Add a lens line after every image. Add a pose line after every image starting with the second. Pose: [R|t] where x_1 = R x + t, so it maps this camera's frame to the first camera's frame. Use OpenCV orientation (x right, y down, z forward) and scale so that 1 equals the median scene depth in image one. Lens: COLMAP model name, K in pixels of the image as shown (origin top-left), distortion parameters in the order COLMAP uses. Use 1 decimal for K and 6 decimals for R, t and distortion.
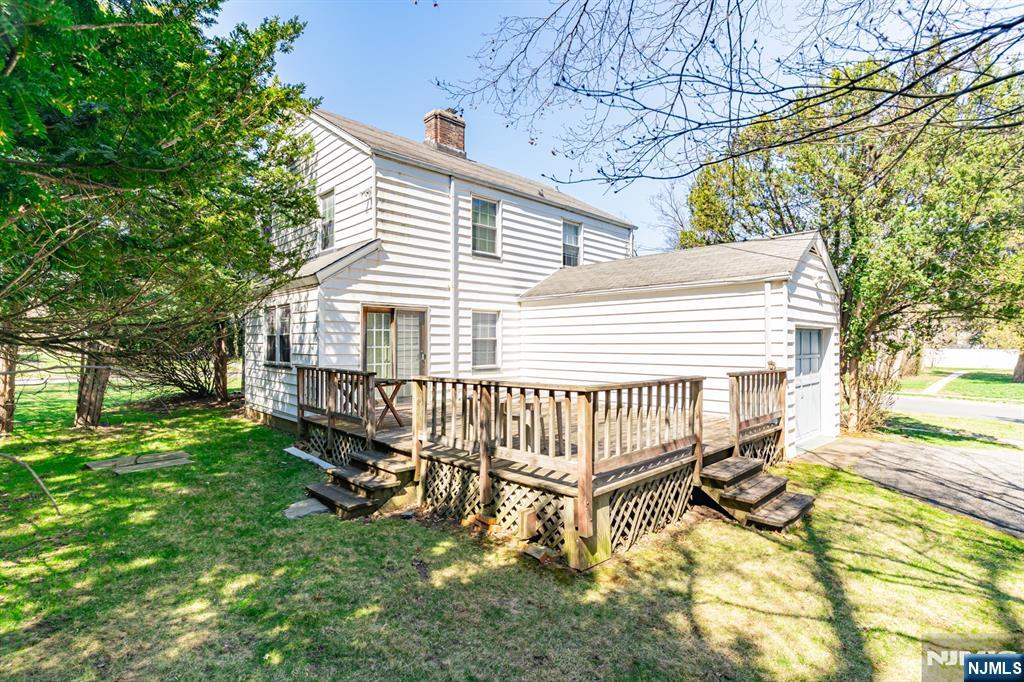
lens RADIAL K [[486.3, 0, 511.3], [0, 486.3, 339.0], [0, 0, 1]] dist [-0.000943, 0.000242]
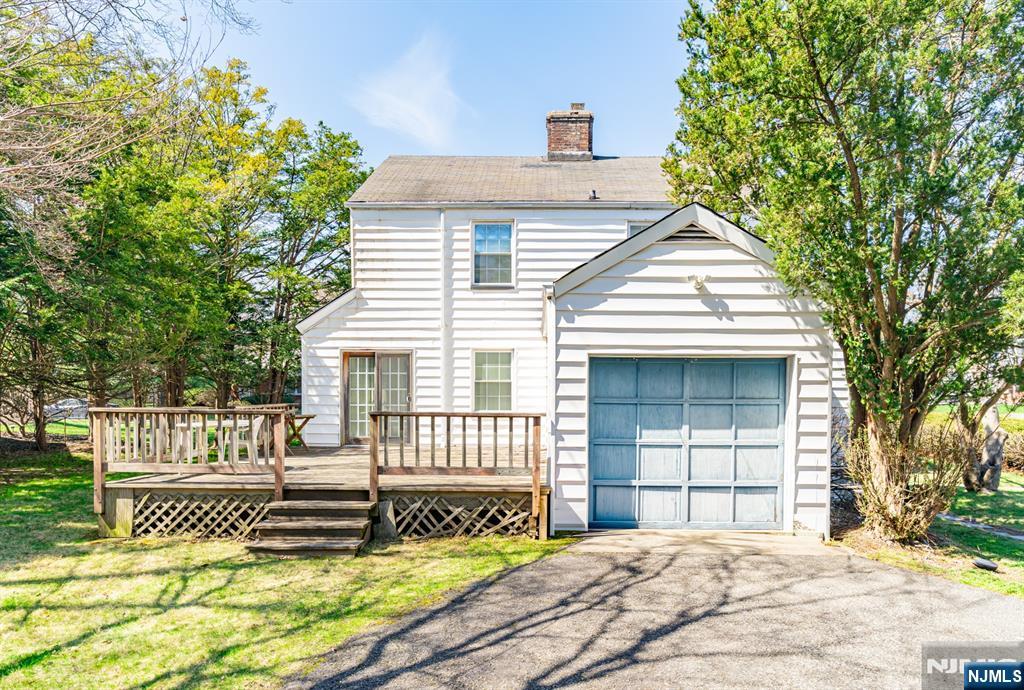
lens RADIAL K [[653.3, 0, 498.2], [0, 653.3, 415.9], [0, 0, 1]] dist [0.037861, 0.001771]
pose [[0.709837, 0.025687, -0.703897, 0.956486], [0.001351, 0.999283, 0.037829, 0.021189], [0.704365, -0.027804, 0.709294, 0.186035]]
